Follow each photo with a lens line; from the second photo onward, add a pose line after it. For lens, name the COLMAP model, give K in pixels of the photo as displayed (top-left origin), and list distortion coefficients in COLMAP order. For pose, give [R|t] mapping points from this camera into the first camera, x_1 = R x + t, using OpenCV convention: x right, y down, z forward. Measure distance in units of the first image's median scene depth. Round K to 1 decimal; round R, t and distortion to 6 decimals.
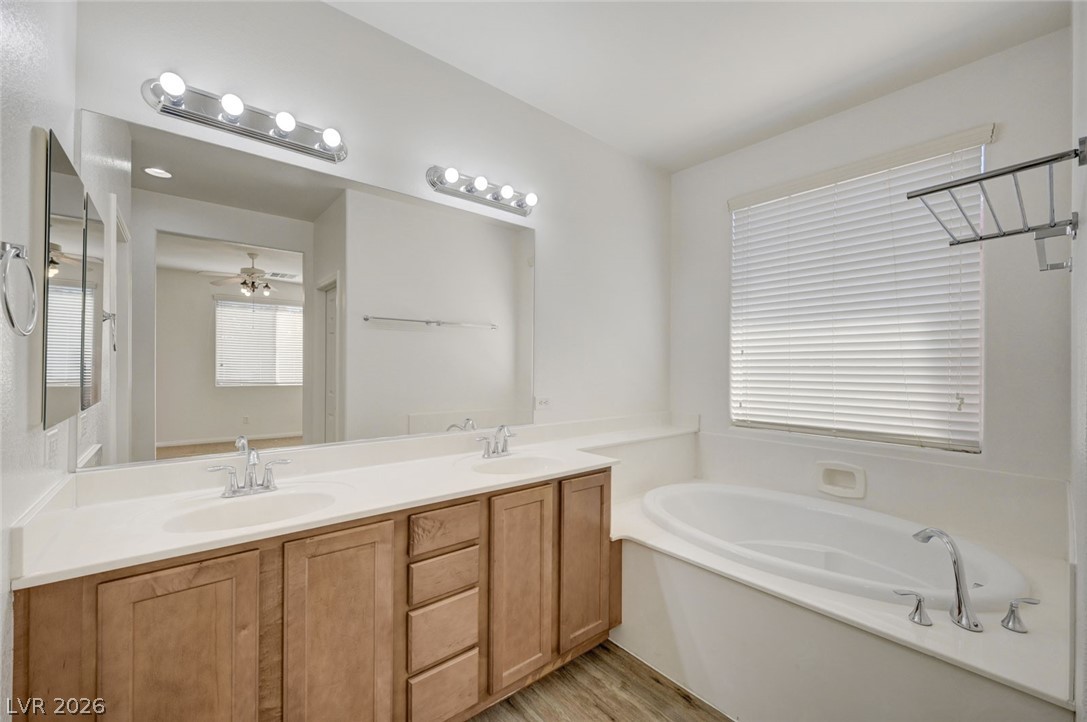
lens RADIAL K [[433.4, 0, 542.0], [0, 433.4, 363.5], [0, 0, 1]] dist [-0.006093, 0.001259]
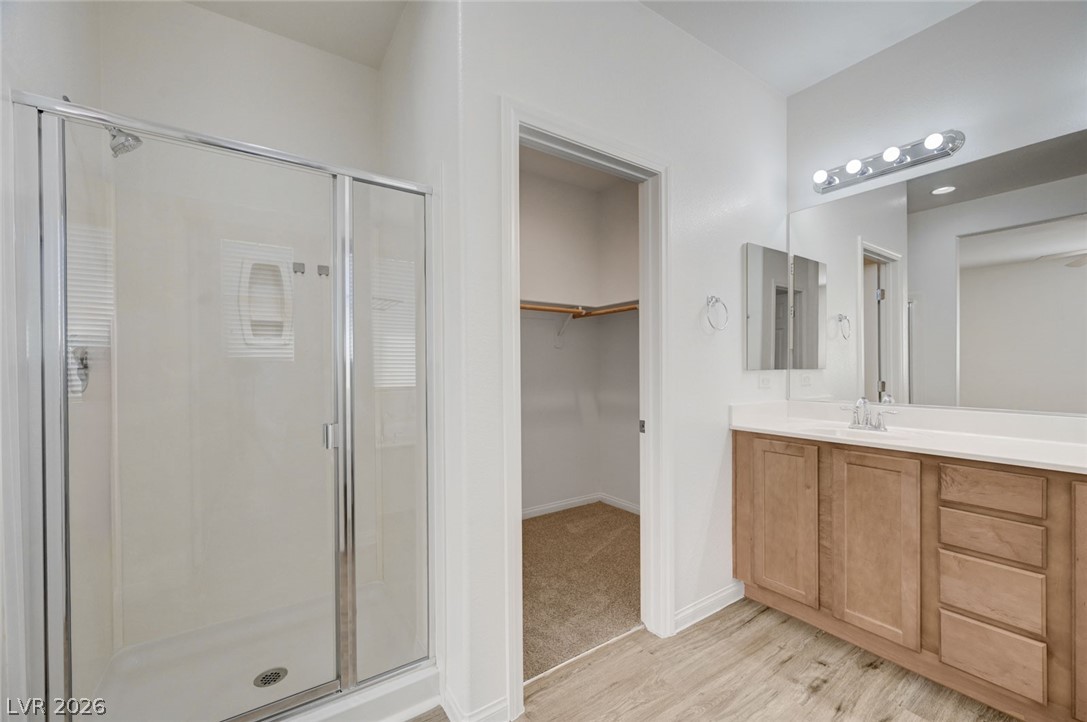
lens RADIAL K [[433.4, 0, 551.4], [0, 433.4, 367.5], [0, 0, 1]] dist [-0.006093, 0.001259]
pose [[-0.085373, -0.009373, -0.996305, 0.676235], [0.008795, 0.999910, -0.010160, 0.078457], [0.996310, -0.009630, -0.085283, 0.067146]]
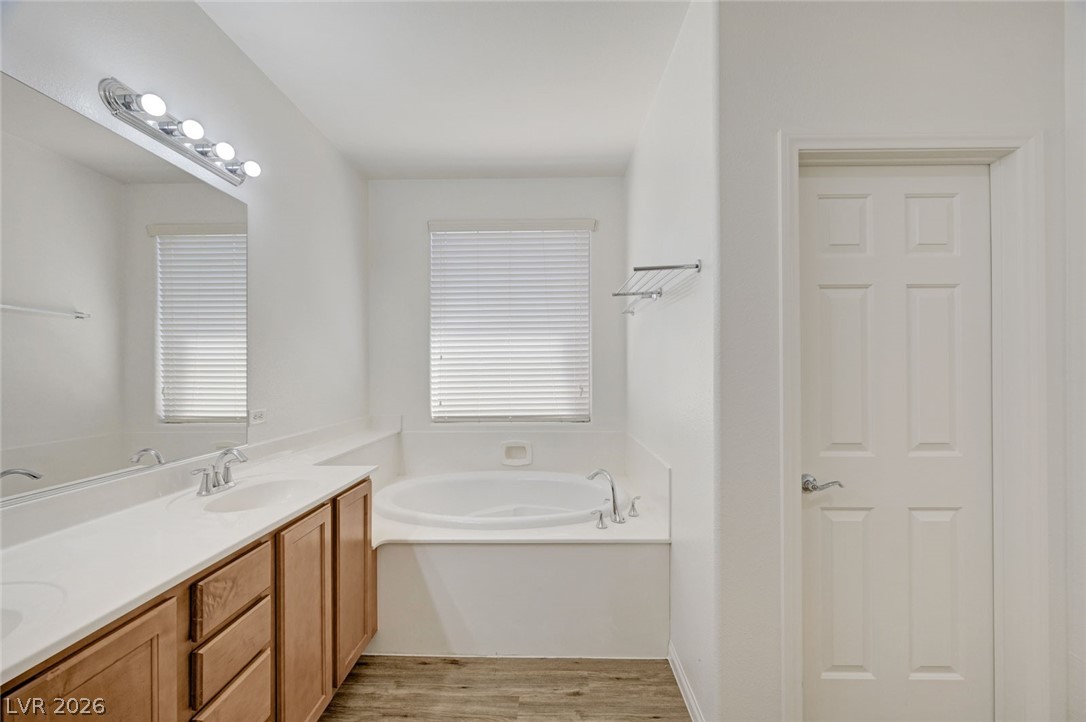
lens RADIAL K [[433.0, 0, 540.9], [0, 433.0, 364.9], [0, 0, 1]] dist [-0.006093, 0.001259]
pose [[0.661023, -0.004753, 0.750350, -0.343928], [0.007161, 0.999974, 0.000026, -0.006335], [-0.750331, 0.005356, 0.661040, 0.068282]]
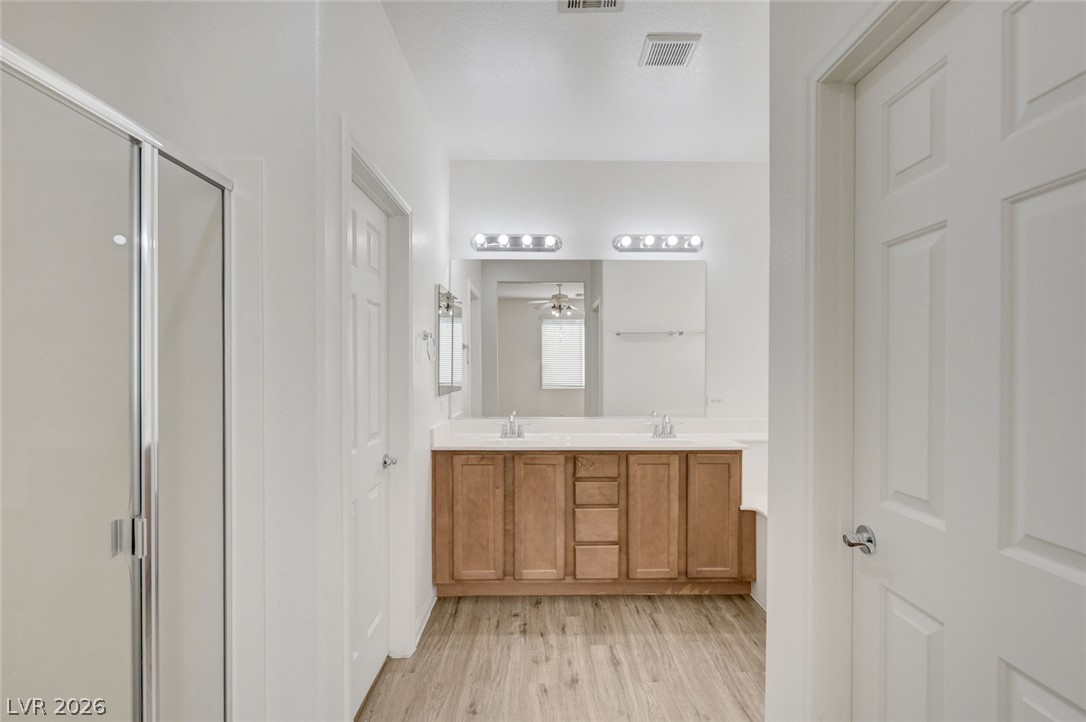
lens RADIAL K [[501.0, 0, 546.9], [0, 501.0, 363.9], [0, 0, 1]] dist [-0.023249, 0.001211]
pose [[0.781867, -0.015149, -0.623261, 0.678057], [0.009577, 0.999879, -0.012288, -0.001646], [0.623372, 0.003638, 0.781917, -0.524129]]
